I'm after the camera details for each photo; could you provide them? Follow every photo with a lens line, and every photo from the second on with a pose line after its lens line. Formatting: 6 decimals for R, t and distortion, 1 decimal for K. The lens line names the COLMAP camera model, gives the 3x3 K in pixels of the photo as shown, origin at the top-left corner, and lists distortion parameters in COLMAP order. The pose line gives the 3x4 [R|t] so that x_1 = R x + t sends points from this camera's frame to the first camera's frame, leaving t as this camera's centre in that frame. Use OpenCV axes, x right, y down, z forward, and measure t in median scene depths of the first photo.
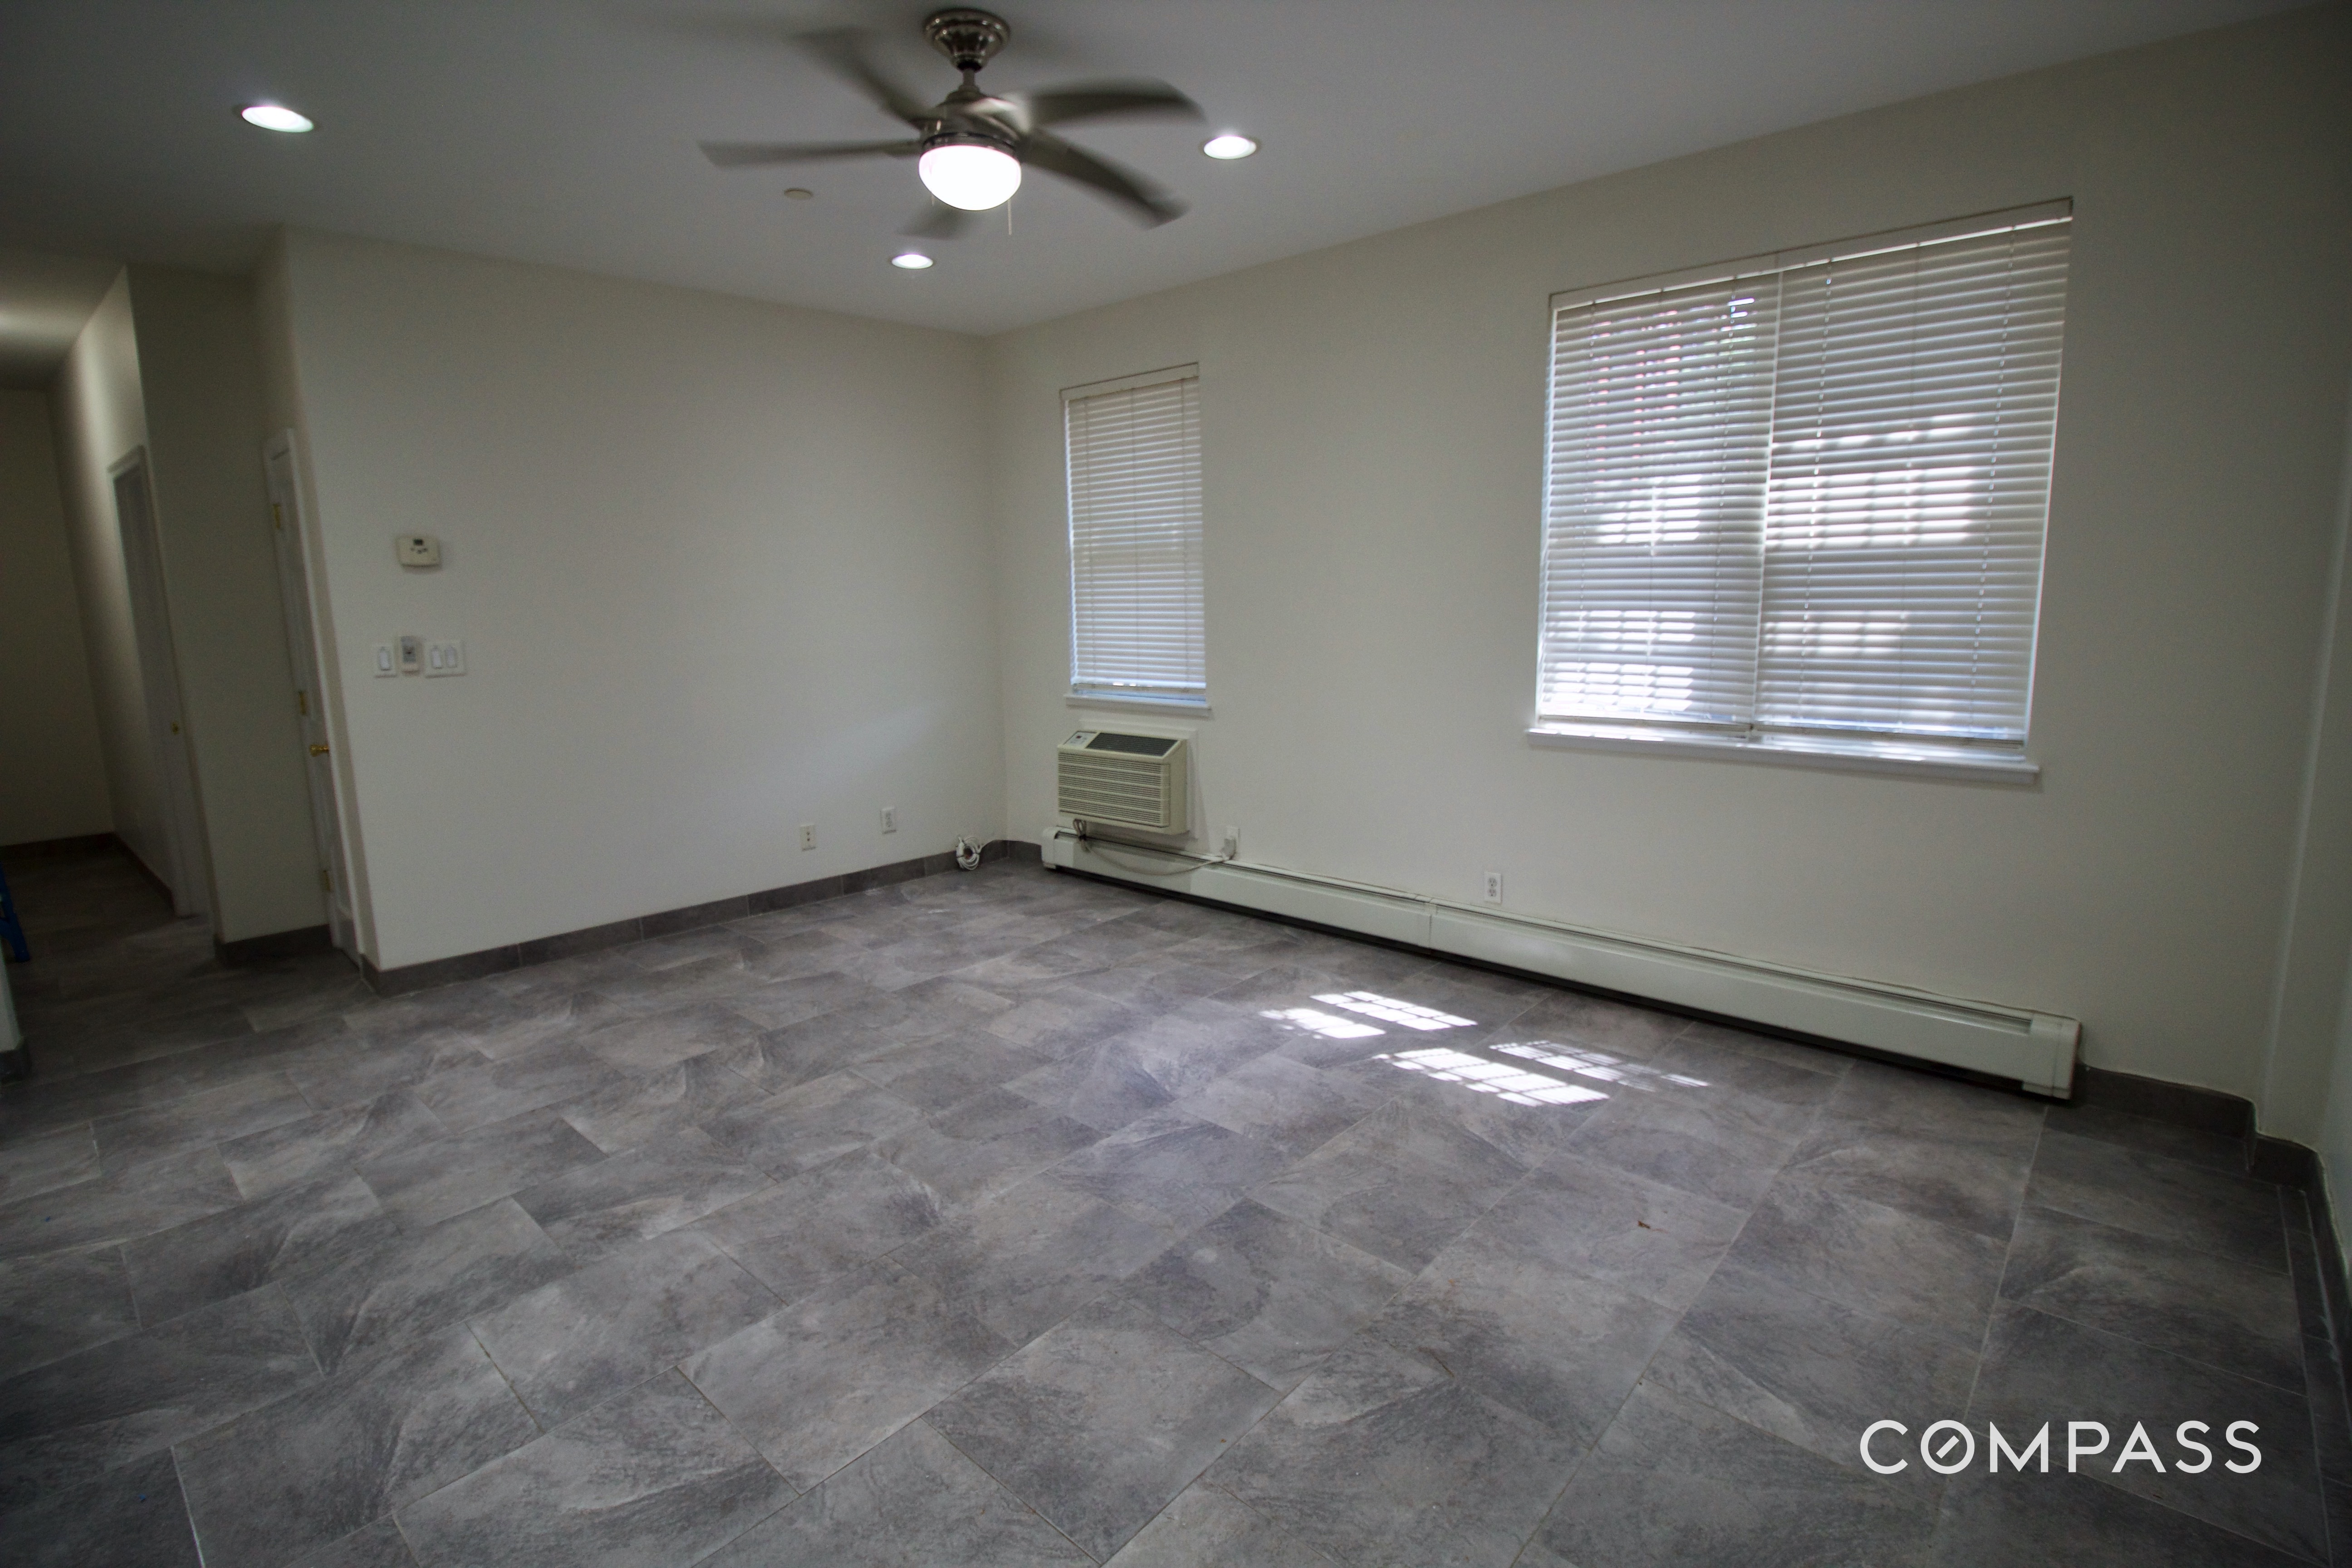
lens RADIAL K [[1099.5, 0, 1175.0], [0, 1099.5, 761.5], [0, 0, 1]] dist [0.004106, -0.014004]
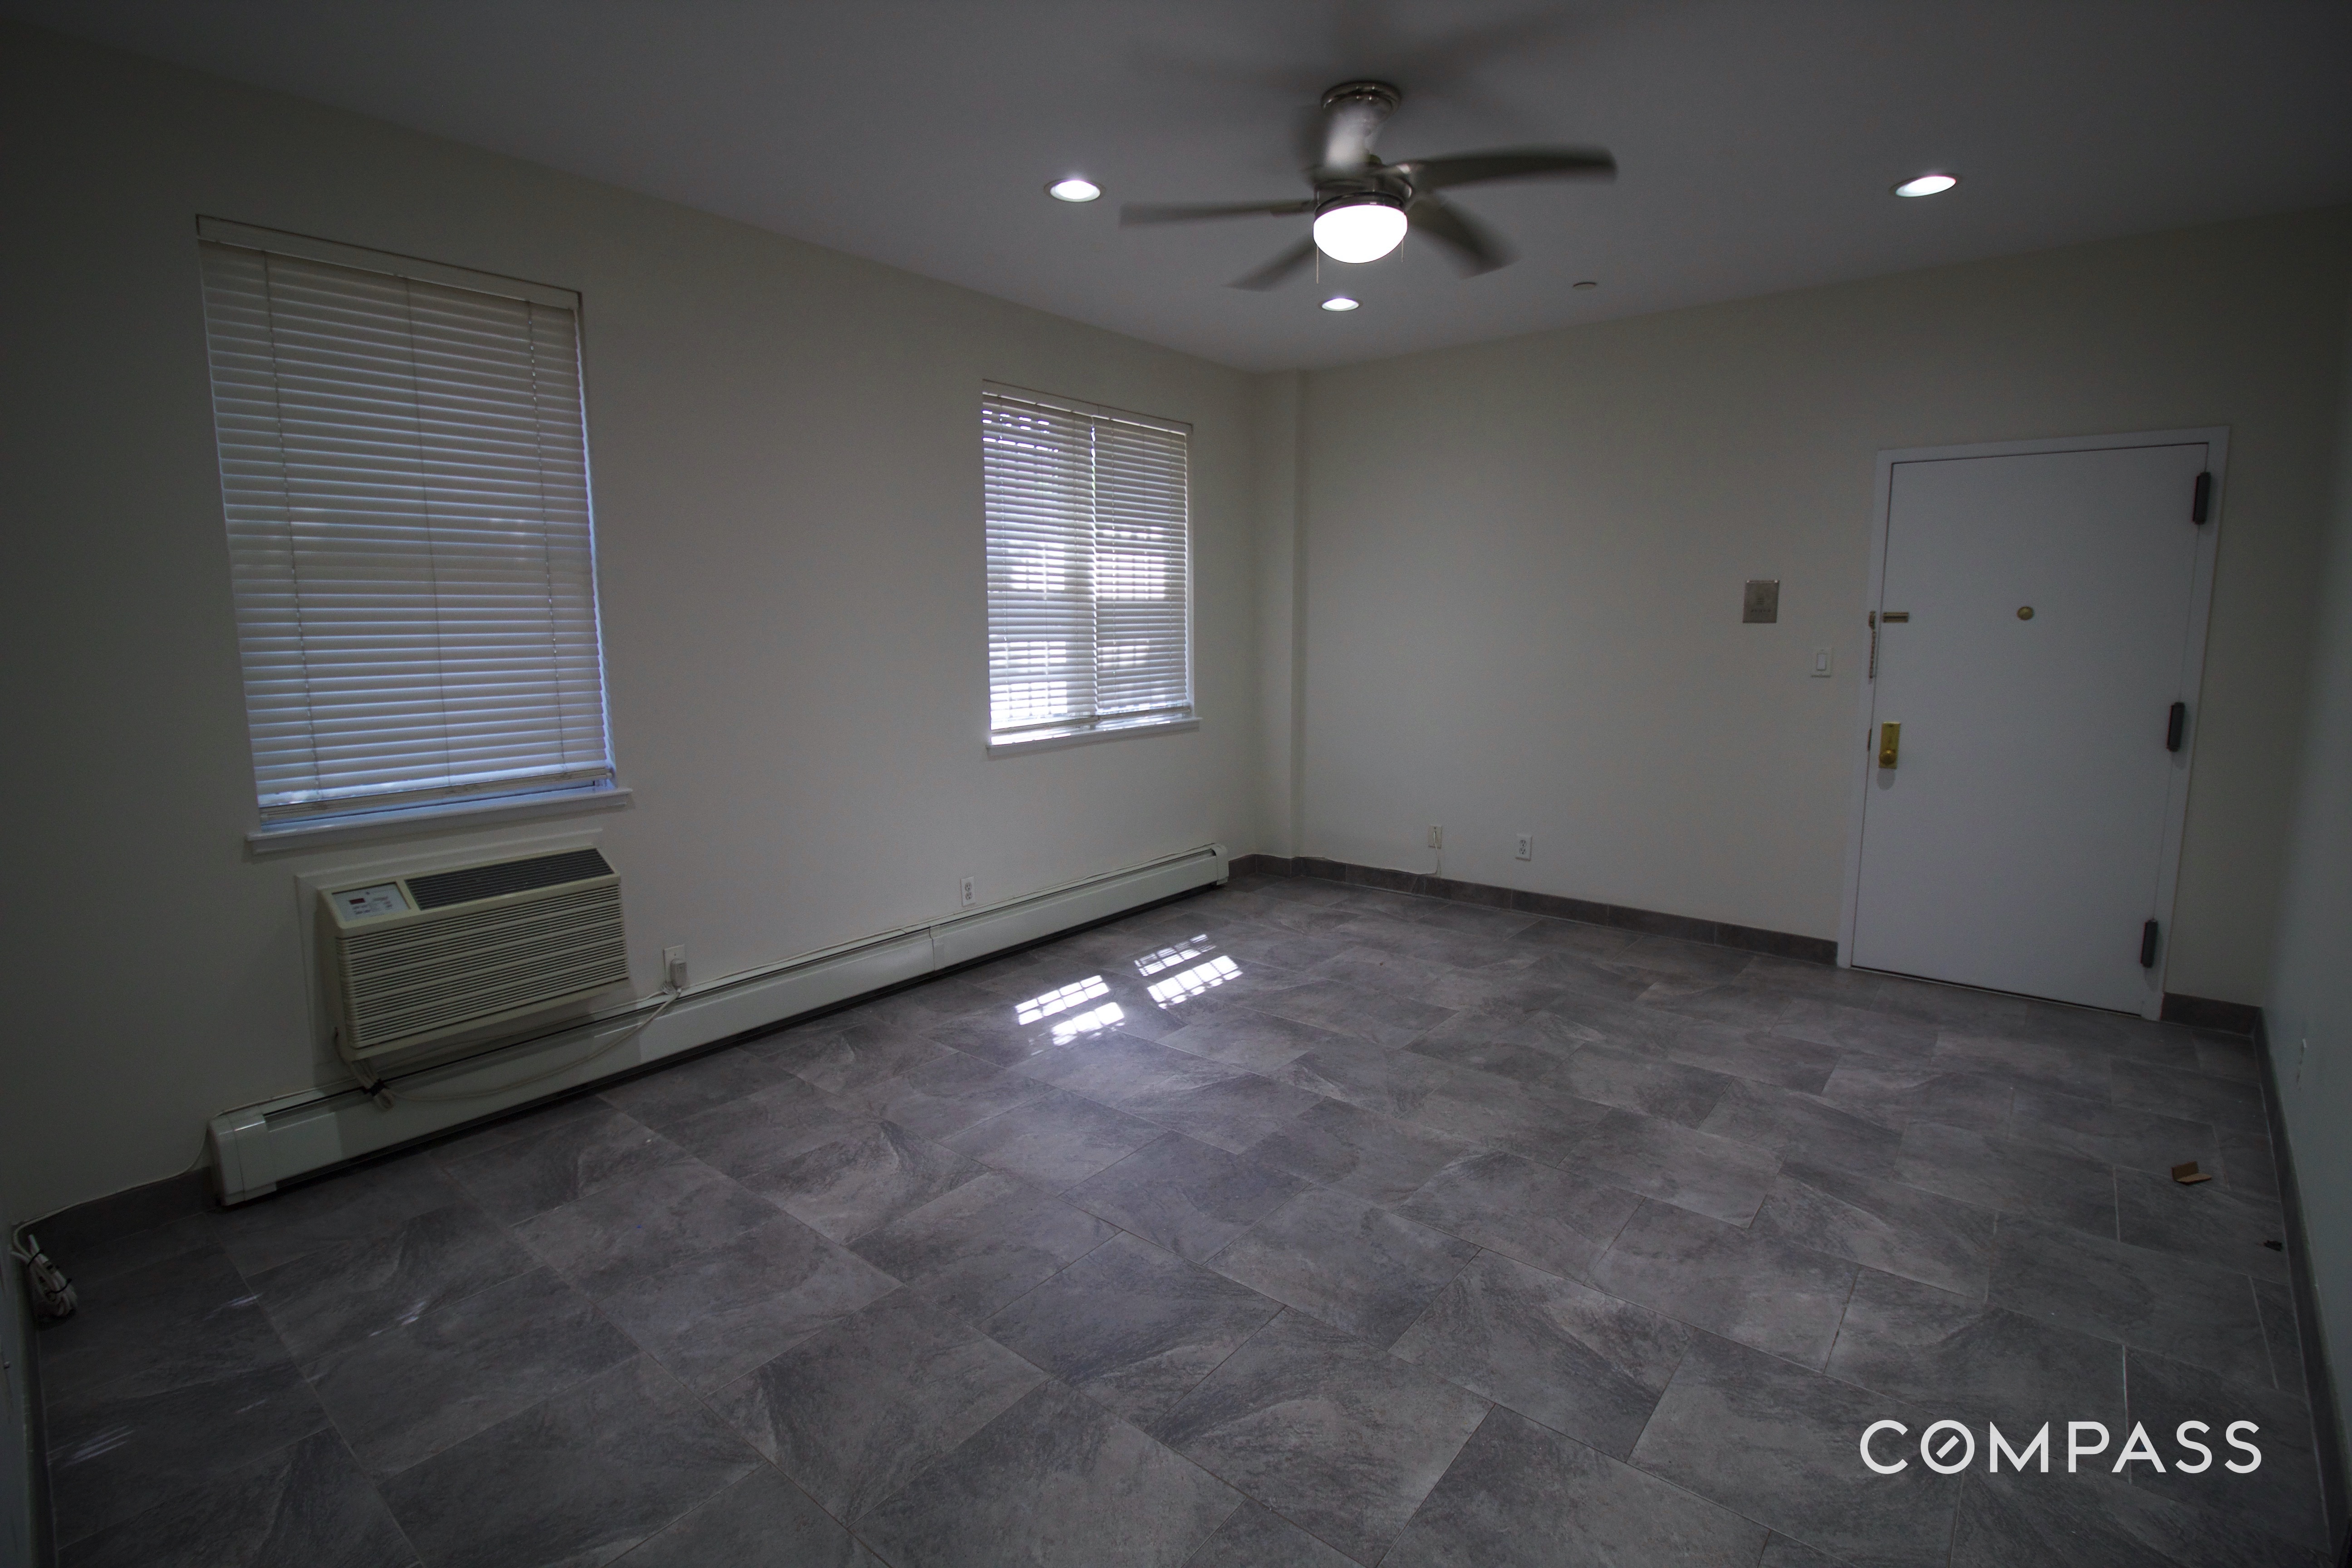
lens RADIAL K [[1099.5, 0, 1175.0], [0, 1099.5, 761.5], [0, 0, 1]] dist [0.004106, -0.014004]
pose [[-0.055269, -0.113210, 0.992033, -1.012231], [0.161164, 0.979512, 0.120761, -0.143362], [-0.985379, 0.166555, -0.035892, 1.013007]]
